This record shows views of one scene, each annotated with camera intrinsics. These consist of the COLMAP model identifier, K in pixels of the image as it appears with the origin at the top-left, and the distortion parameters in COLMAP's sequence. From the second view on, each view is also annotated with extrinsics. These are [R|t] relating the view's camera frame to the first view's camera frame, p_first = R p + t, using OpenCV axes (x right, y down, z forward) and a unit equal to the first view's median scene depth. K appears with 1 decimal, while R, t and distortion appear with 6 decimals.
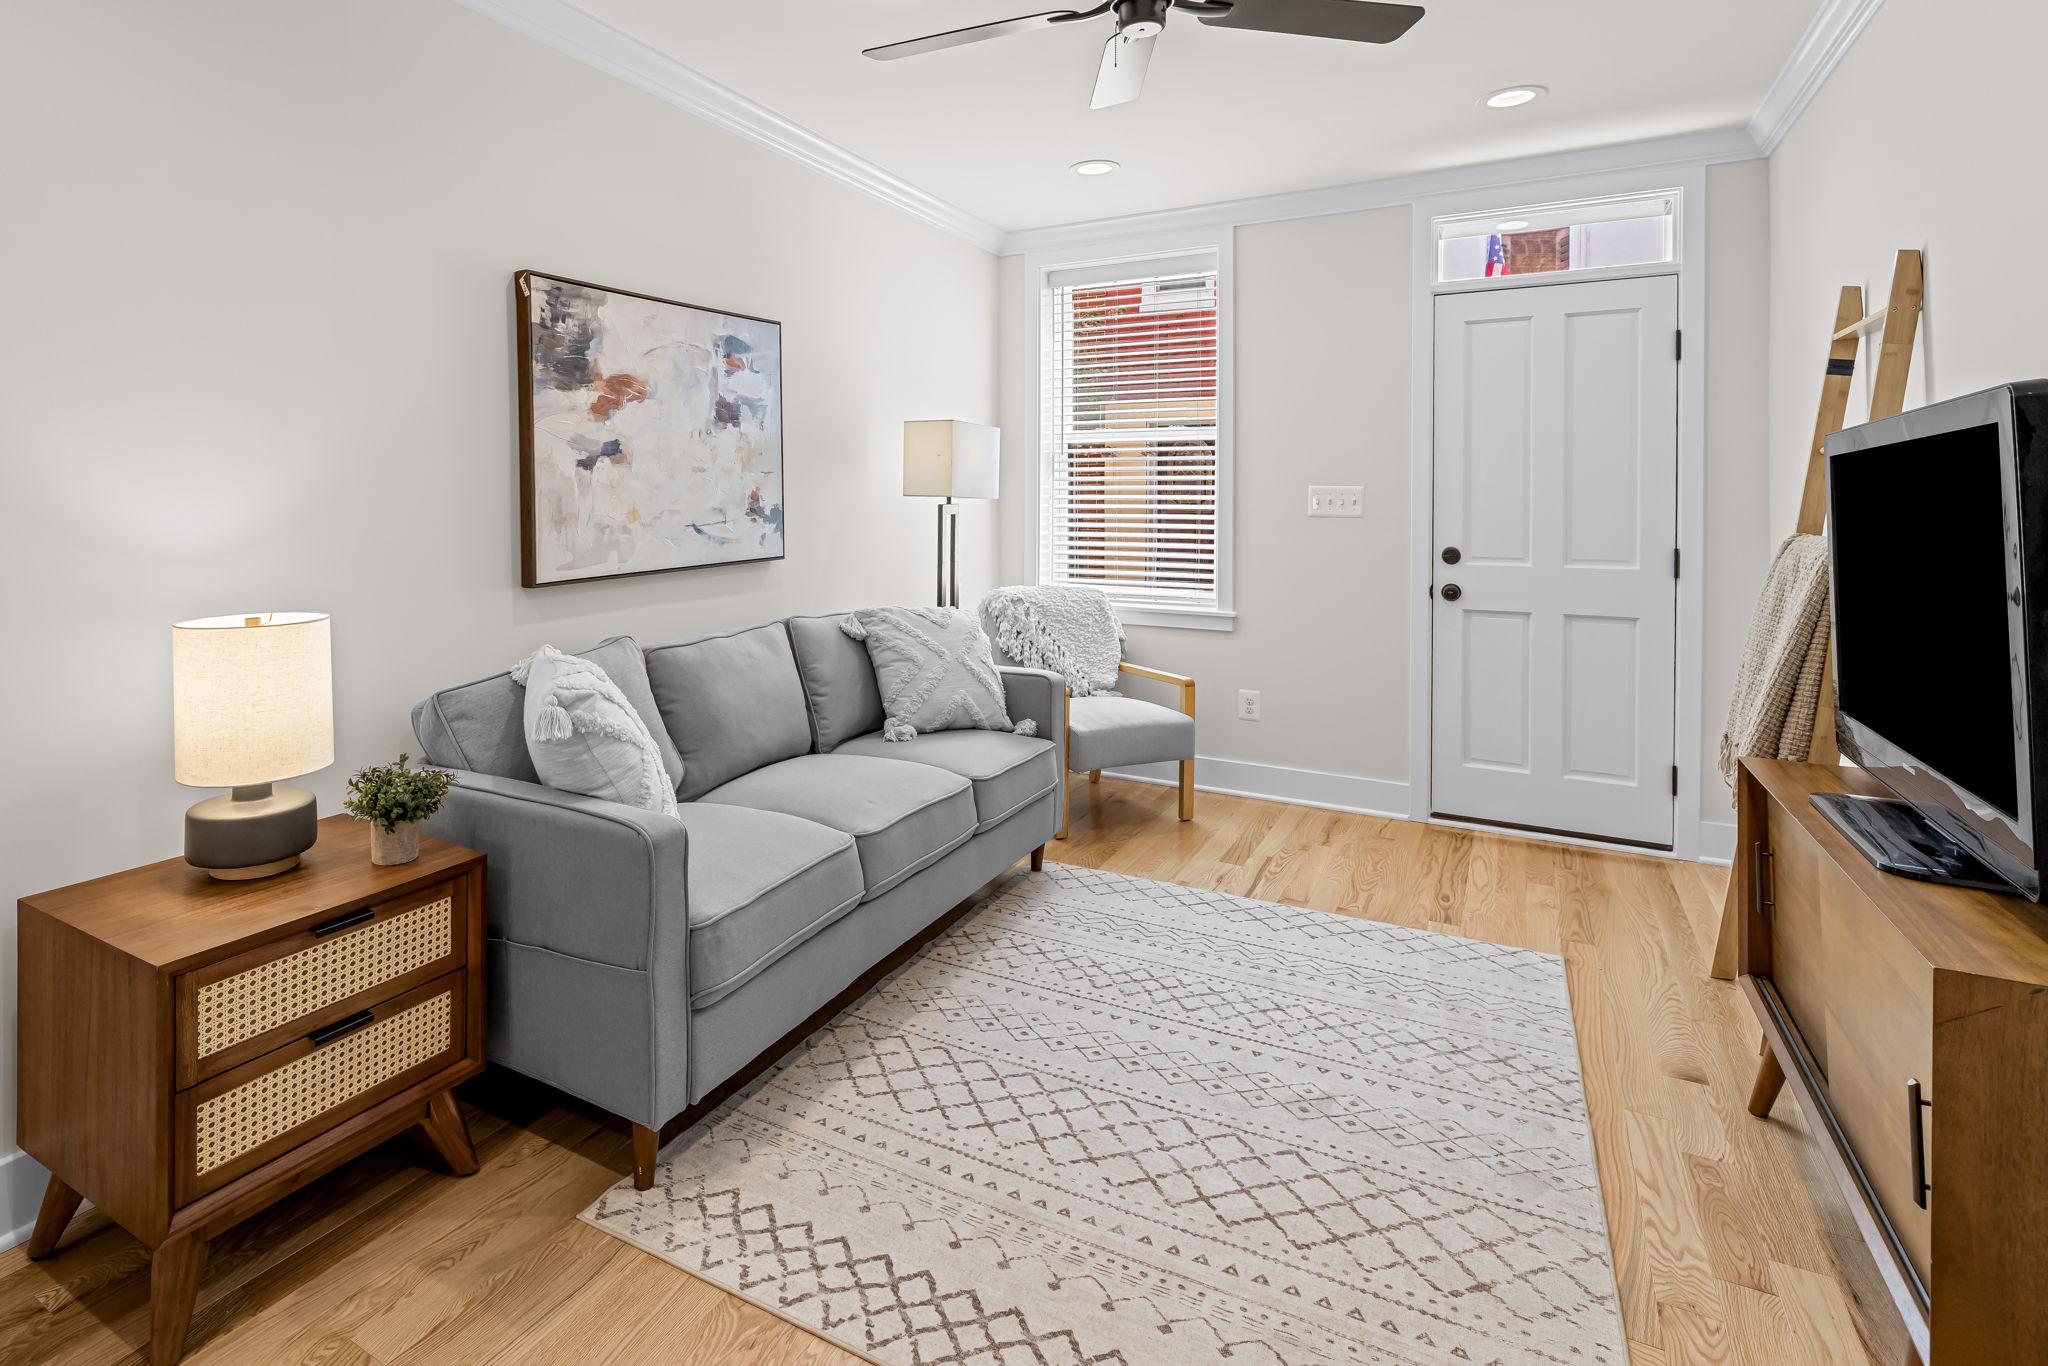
lens RADIAL K [[1029.5, 0, 962.9], [0, 1029.5, 506.5], [0, 0, 1]] dist [0.001258, 0.001097]
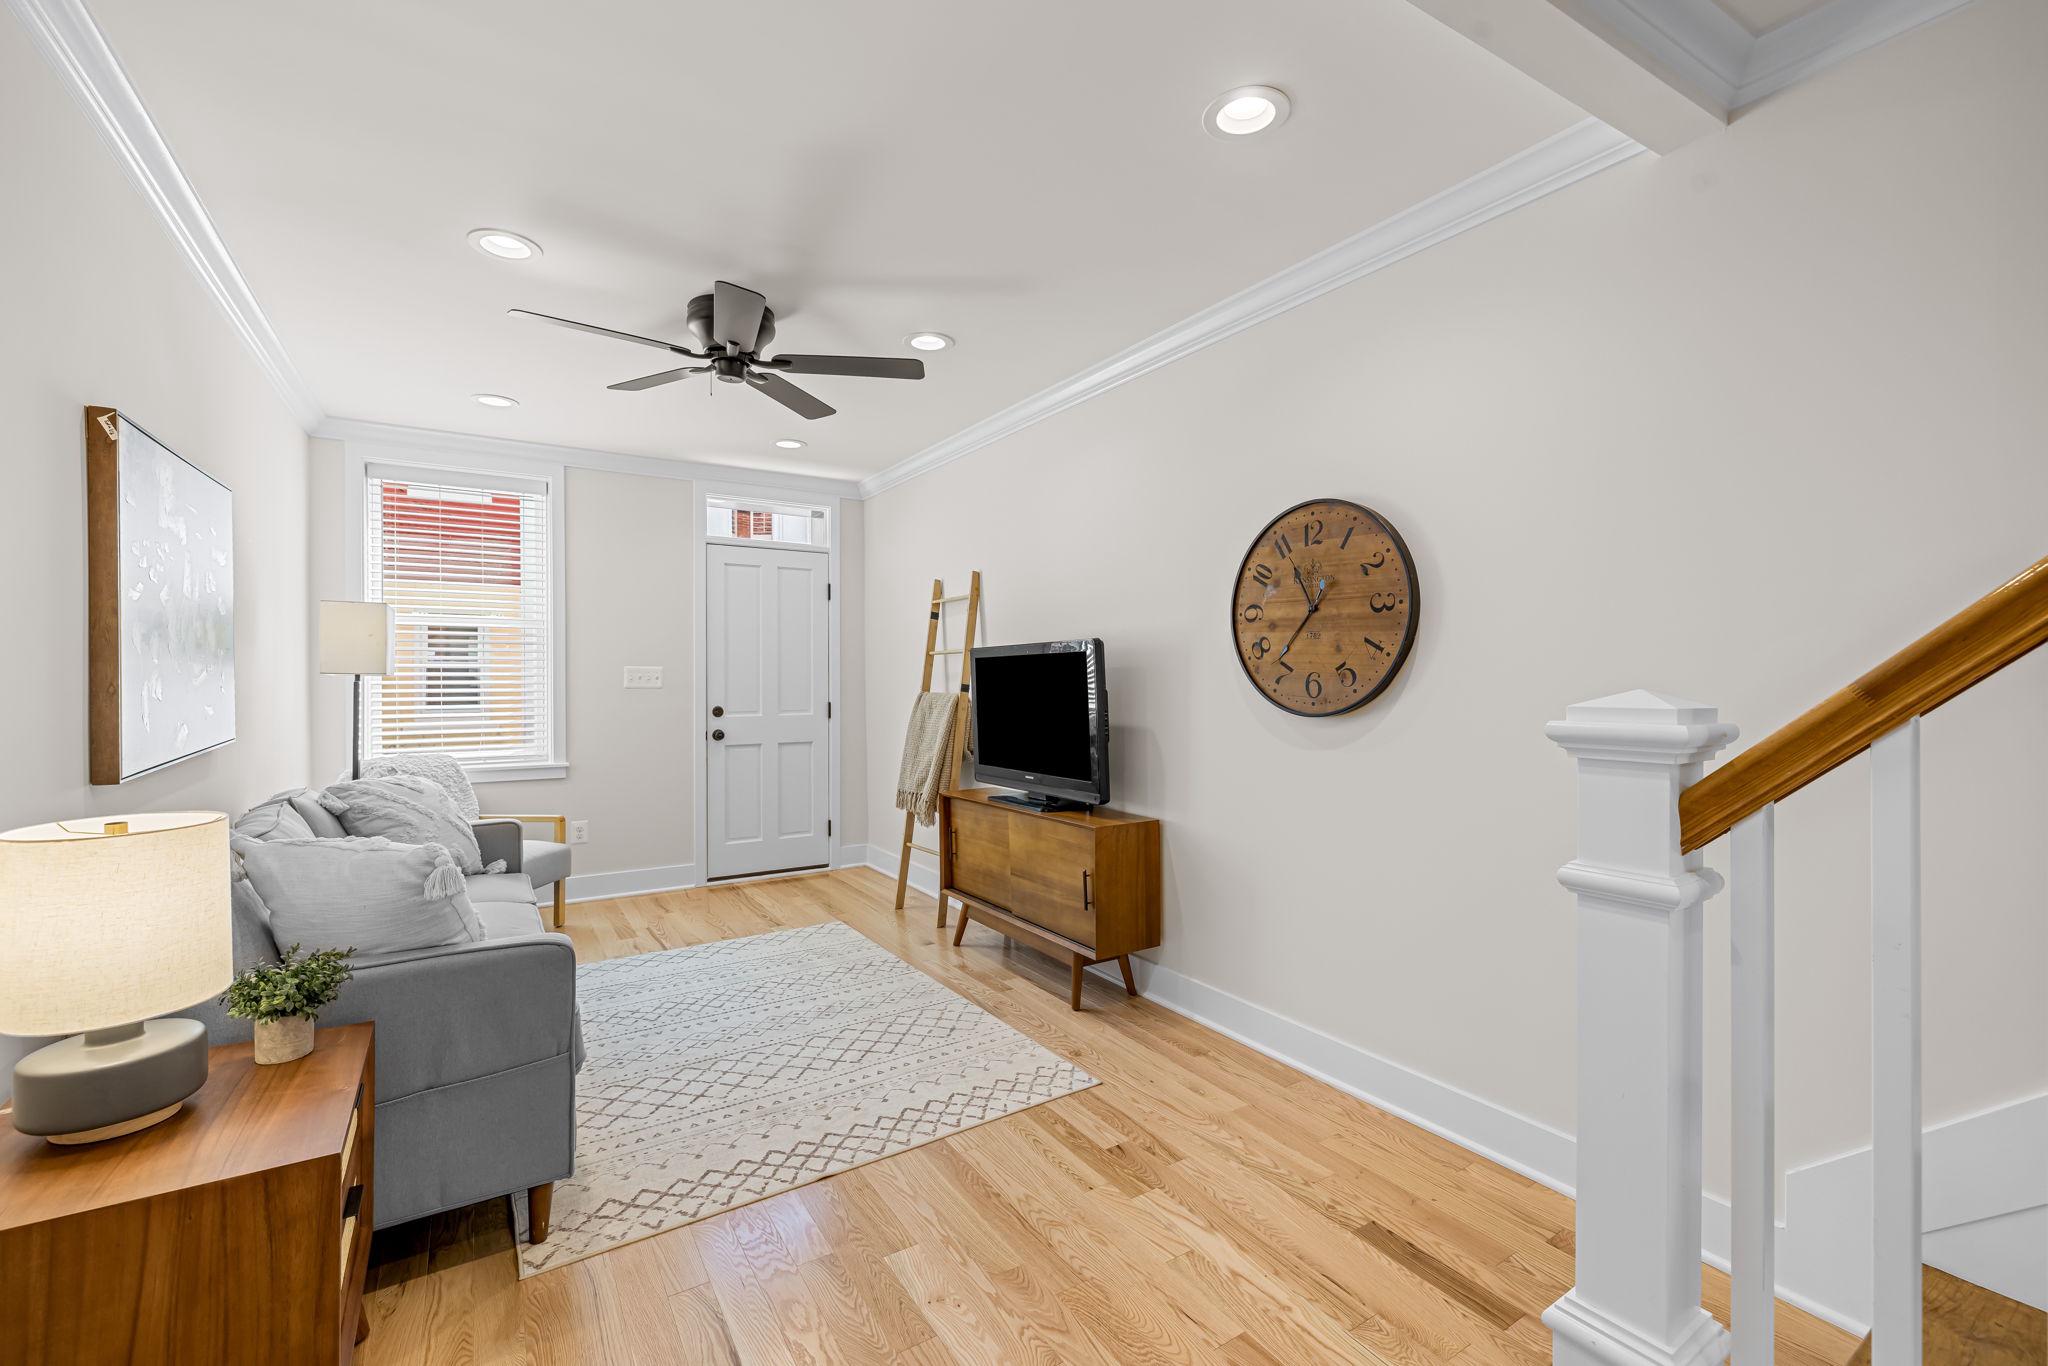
lens RADIAL K [[819.0, 0, 1012.6], [0, 819.0, 674.8], [0, 0, 1]] dist [-0.001044, -0.000073]
pose [[0.468739, -0.001142, 0.883336, -0.726269], [0.006726, 0.999975, -0.002276, -0.004441], [-0.883311, 0.007008, 0.468735, 0.034532]]
